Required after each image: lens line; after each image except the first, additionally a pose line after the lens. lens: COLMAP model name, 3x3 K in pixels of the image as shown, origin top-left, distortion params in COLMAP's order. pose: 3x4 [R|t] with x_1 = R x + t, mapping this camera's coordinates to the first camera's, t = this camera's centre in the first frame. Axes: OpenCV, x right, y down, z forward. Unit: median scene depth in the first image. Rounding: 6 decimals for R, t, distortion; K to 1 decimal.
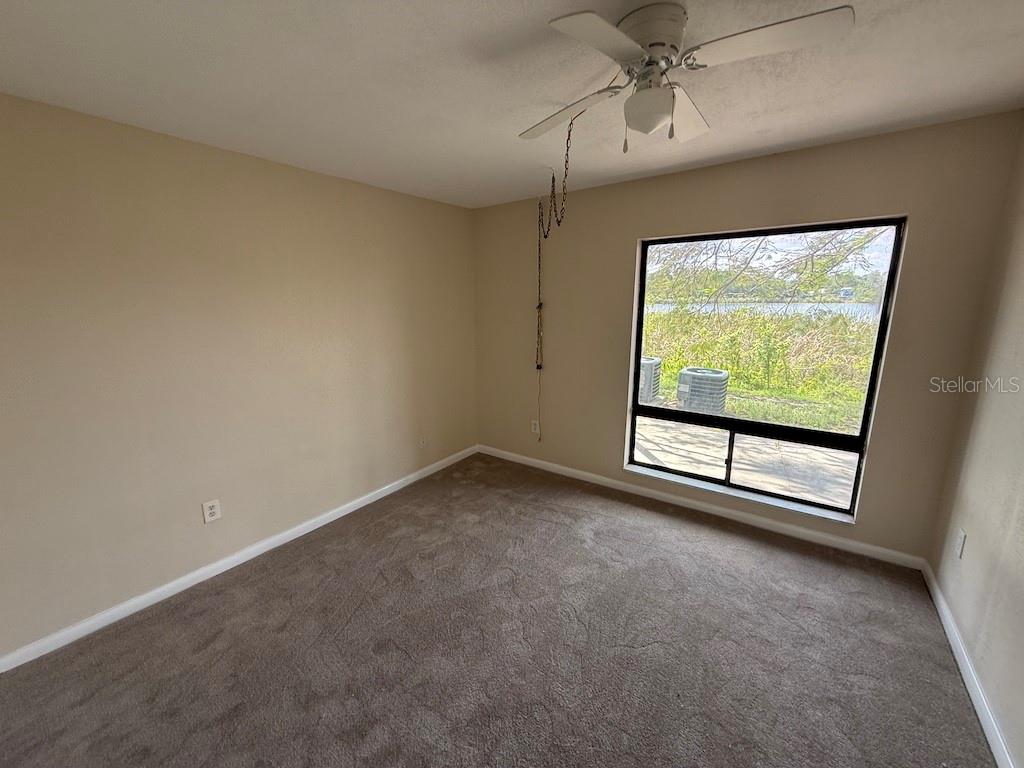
lens RADIAL K [[409.4, 0, 513.6], [0, 409.4, 380.6], [0, 0, 1]] dist [0.001383, -0.000645]
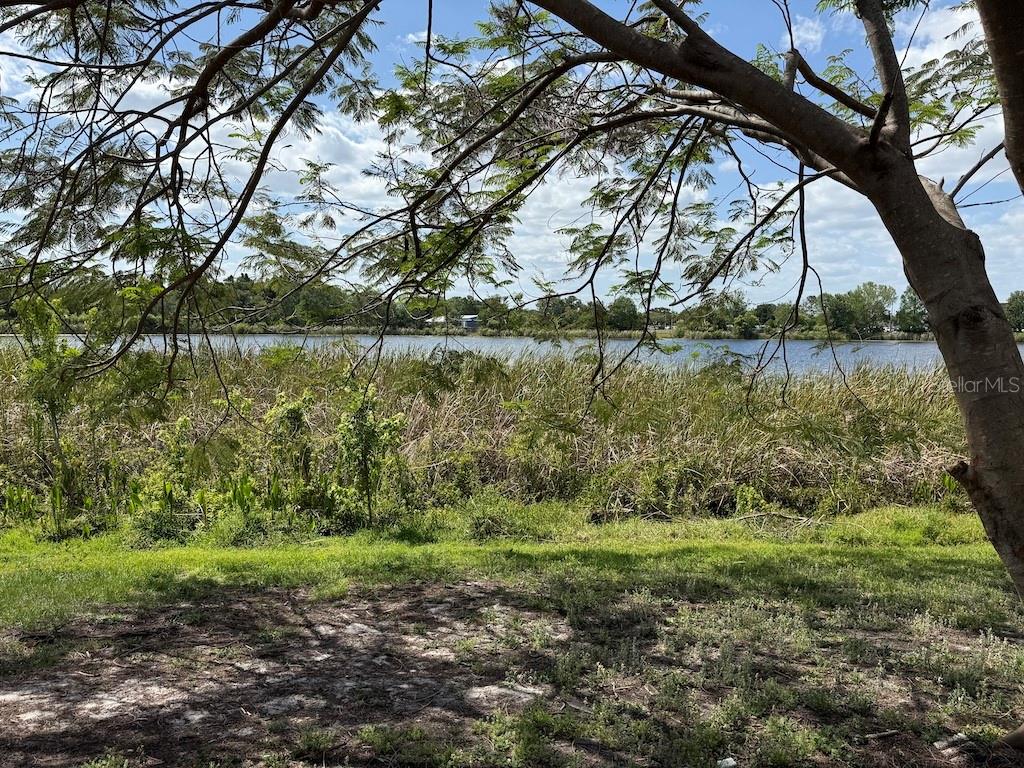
lens RADIAL K [[714.3, 0, 511.6], [0, 714.3, 383.3], [0, 0, 1]] dist [0.001316, 0.000048]
pose [[0.742289, -0.042941, 0.668702, 0.197388], [0.126821, 0.988911, -0.077274, -0.045675], [-0.657969, 0.142165, 0.739504, 0.269254]]
